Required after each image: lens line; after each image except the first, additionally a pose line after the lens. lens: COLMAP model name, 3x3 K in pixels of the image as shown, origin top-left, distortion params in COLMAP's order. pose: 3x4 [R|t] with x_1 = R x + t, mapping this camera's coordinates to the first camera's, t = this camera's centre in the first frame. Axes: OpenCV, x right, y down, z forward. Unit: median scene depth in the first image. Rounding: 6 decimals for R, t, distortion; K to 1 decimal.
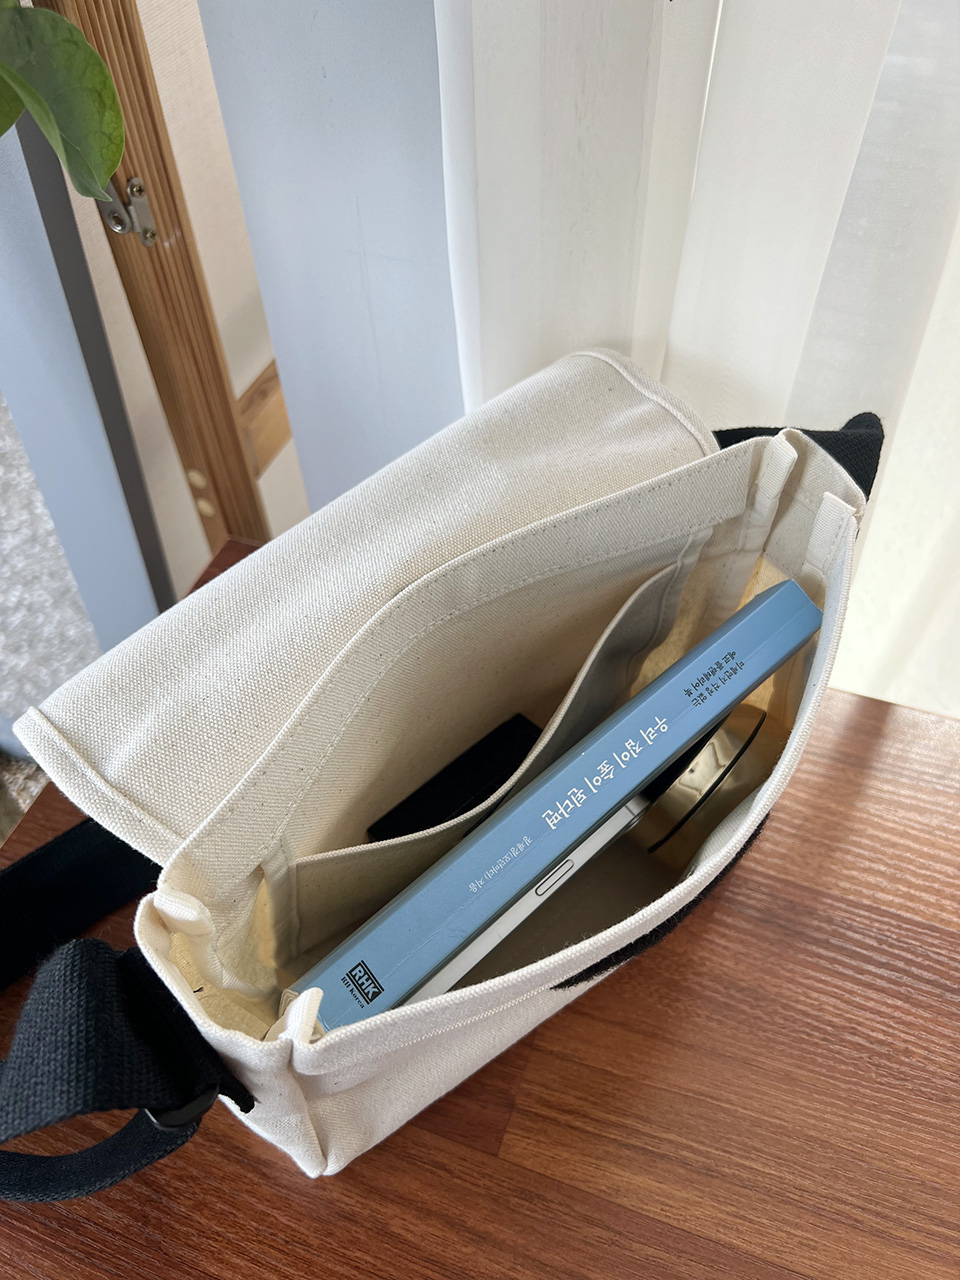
lens RADIAL K [[980.5, 0, 463.7], [0, 980.5, 633.7], [0, 0, 1]] dist [-0.006007, -0.007976]
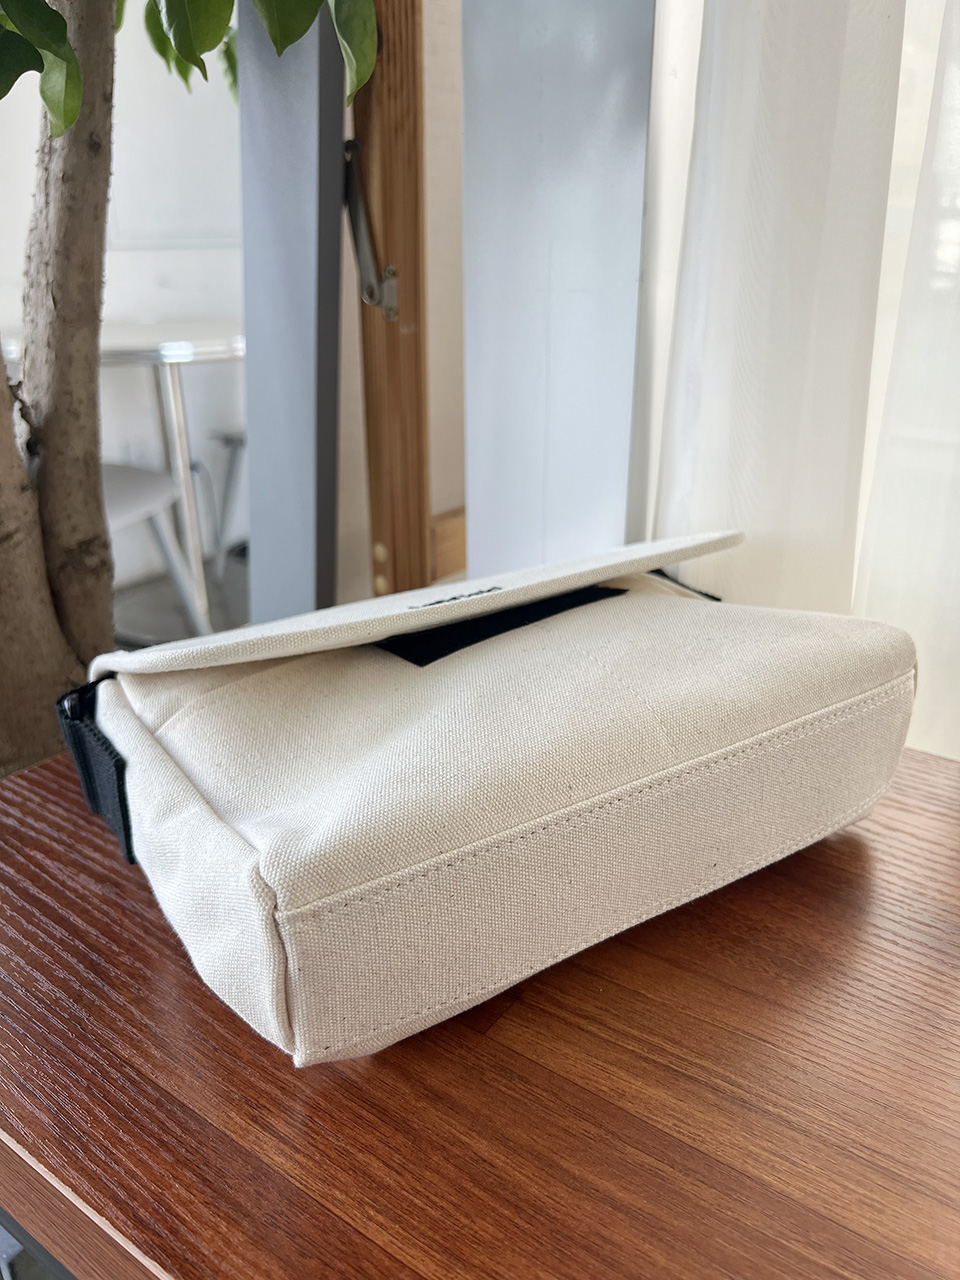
lens RADIAL K [[971.6, 0, 480.0], [0, 971.6, 640.0], [0, 0, 1]] dist [0.035856, -0.057961]
pose [[0.962789, 0.135235, -0.233984, 0.176616], [-0.226735, 0.875344, -0.427042, 0.594026], [0.147065, 0.464204, 0.873434, 0.134701]]
